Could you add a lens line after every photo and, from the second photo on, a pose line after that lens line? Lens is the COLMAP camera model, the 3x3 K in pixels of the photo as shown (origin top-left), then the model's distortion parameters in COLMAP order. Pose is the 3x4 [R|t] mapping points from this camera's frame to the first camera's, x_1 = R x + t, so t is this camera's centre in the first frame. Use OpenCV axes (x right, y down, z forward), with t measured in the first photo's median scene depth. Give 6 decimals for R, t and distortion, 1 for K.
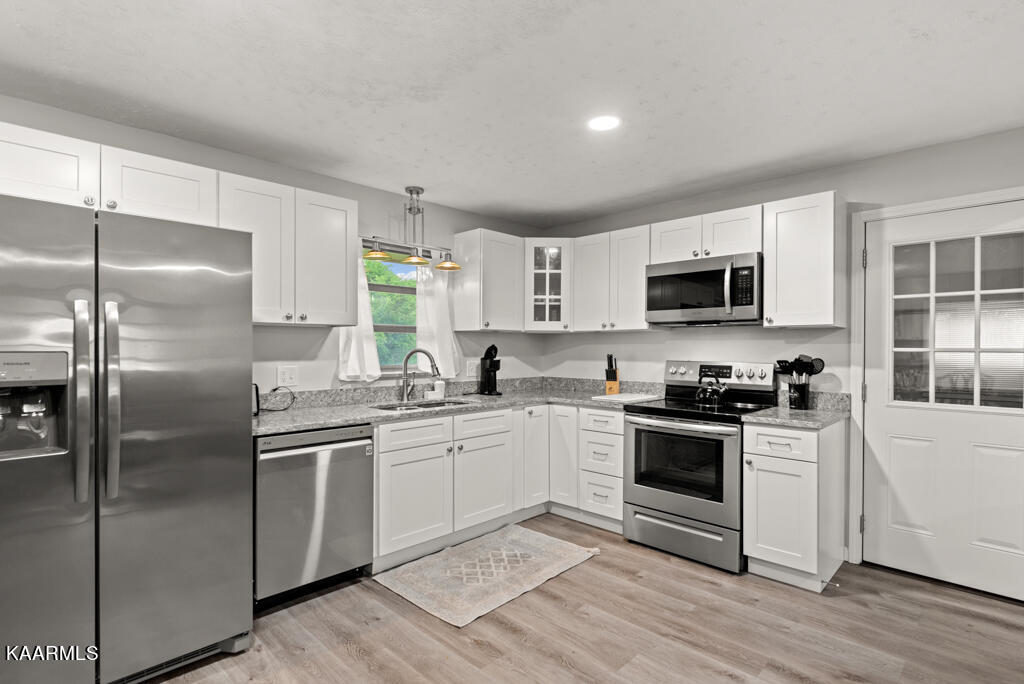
lens RADIAL K [[491.4, 0, 513.0], [0, 491.4, 348.1], [0, 0, 1]] dist [0.003101, 0.001942]
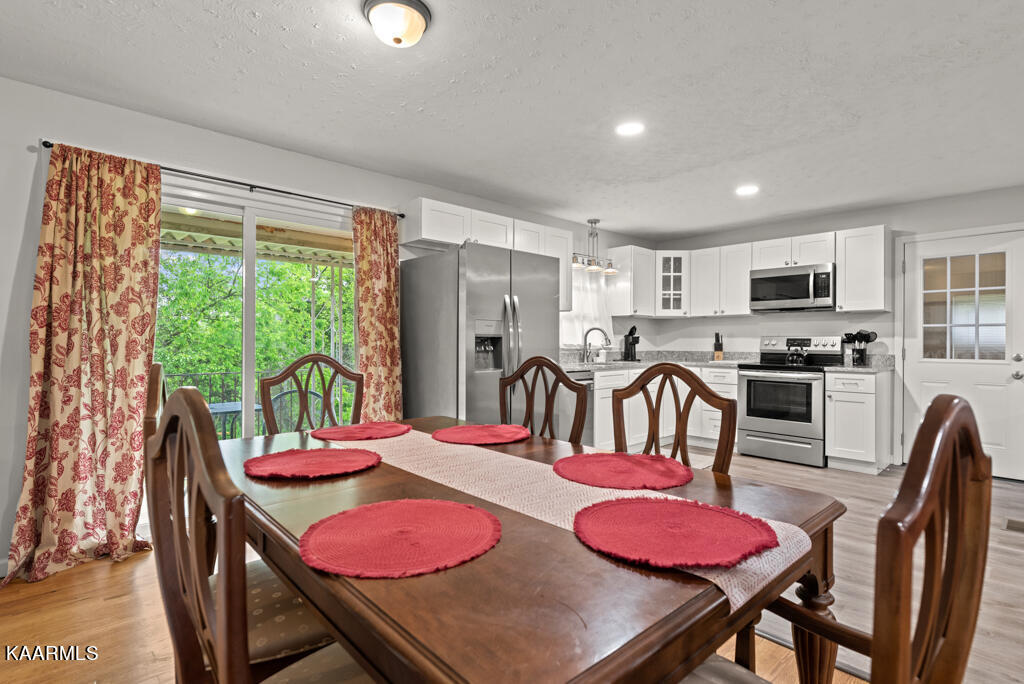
lens RADIAL K [[491.4, 0, 514.7], [0, 491.4, 341.3], [0, 0, 1]] dist [0.003101, 0.001942]
pose [[0.999441, 0.000740, -0.033413, -0.426510], [-0.000826, 0.999996, -0.002553, 0.052727], [0.033411, 0.002579, 0.999438, -0.549037]]
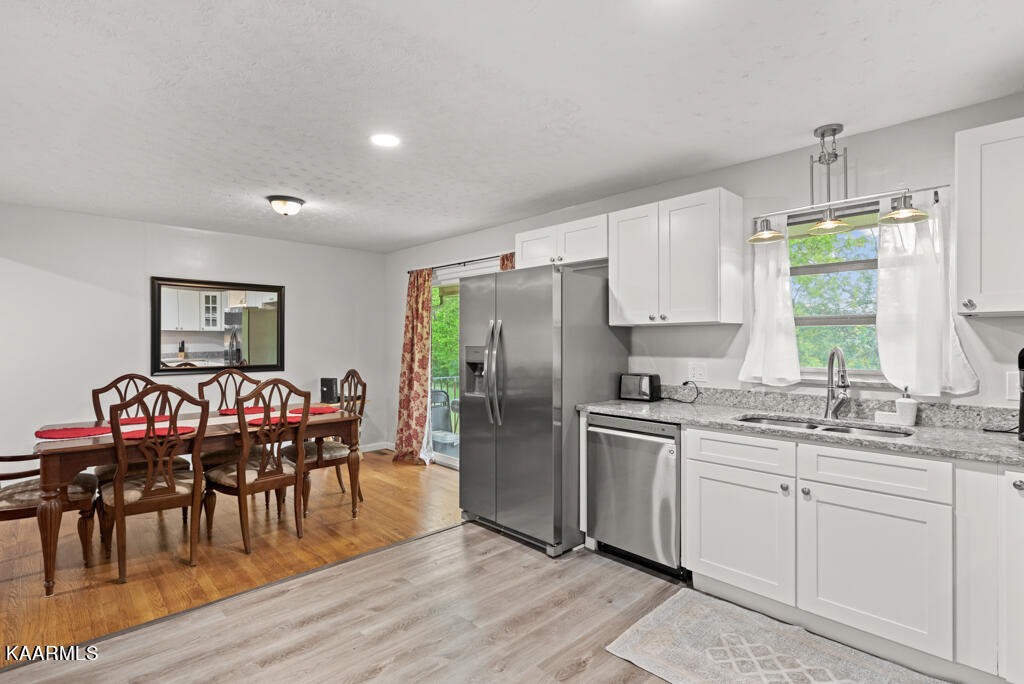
lens RADIAL K [[491.4, 0, 515.8], [0, 491.4, 339.1], [0, 0, 1]] dist [0.003101, 0.001942]
pose [[-0.003588, -0.003158, -0.999989, 0.579019], [0.002555, 0.999992, -0.003167, -0.010635], [0.999990, -0.002566, -0.003580, 0.587284]]
